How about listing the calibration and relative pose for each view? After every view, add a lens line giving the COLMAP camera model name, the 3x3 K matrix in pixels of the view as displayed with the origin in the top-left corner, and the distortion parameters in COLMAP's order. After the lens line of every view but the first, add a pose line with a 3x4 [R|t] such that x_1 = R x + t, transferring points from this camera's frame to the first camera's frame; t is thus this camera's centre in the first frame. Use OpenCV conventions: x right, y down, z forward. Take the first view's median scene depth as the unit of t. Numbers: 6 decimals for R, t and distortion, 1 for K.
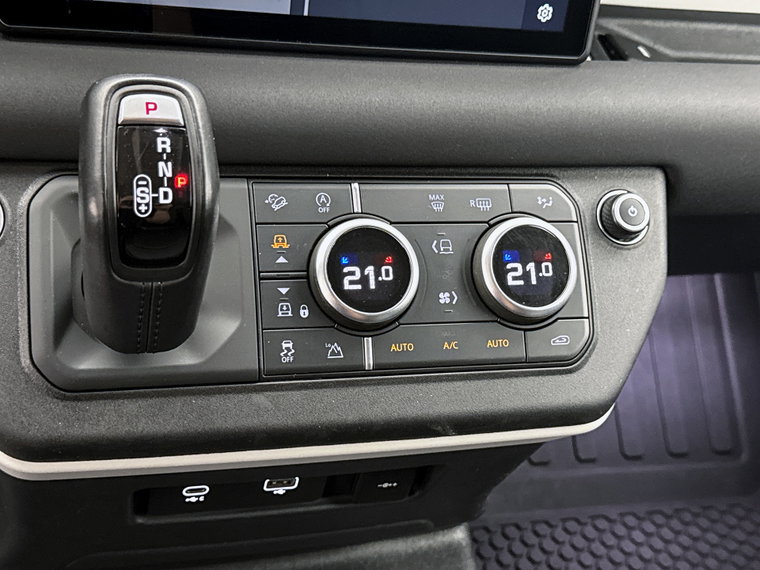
lens RADIAL K [[1036.8, 0, 377.0], [0, 1036.8, 289.4], [0, 0, 1]] dist [0.111254, 0.000000]
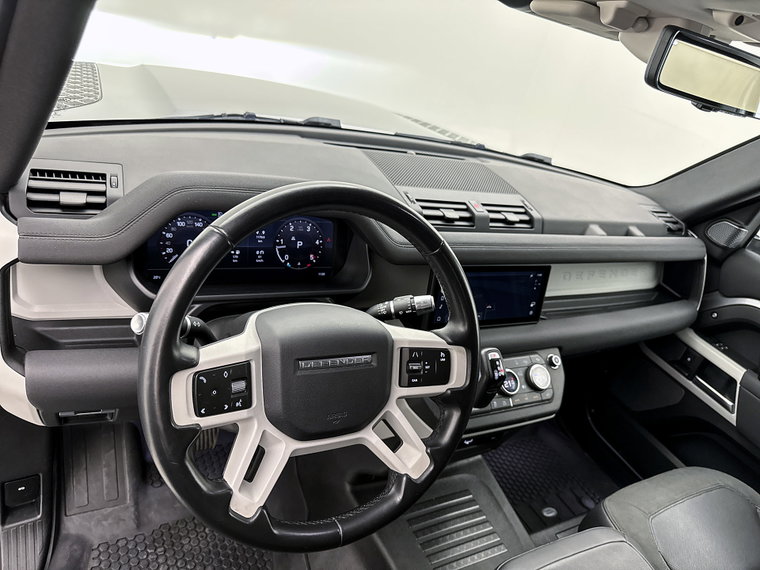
lens RADIAL K [[540.5, 0, 380.0], [0, 540.5, 281.9], [0, 0, 1]] dist [-0.002733, -0.005567]
pose [[0.971768, -0.047532, 0.231102, -0.948958], [0.076583, 0.990008, -0.118407, -0.189987], [-0.223164, 0.132762, 0.965698, -0.968121]]
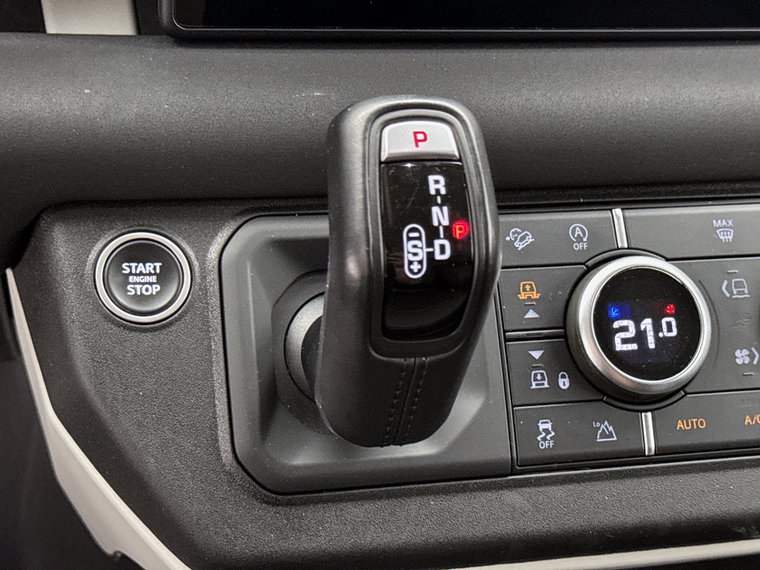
lens RADIAL K [[1408.2, 0, 378.1], [0, 1408.2, 298.7], [0, 0, 1]] dist [0.122616, 0.000000]
pose [[0.998551, -0.029167, -0.045221, -0.151749], [0.028984, 0.999569, -0.004714, -0.036763], [0.045339, 0.003397, 0.998966, -0.044615]]
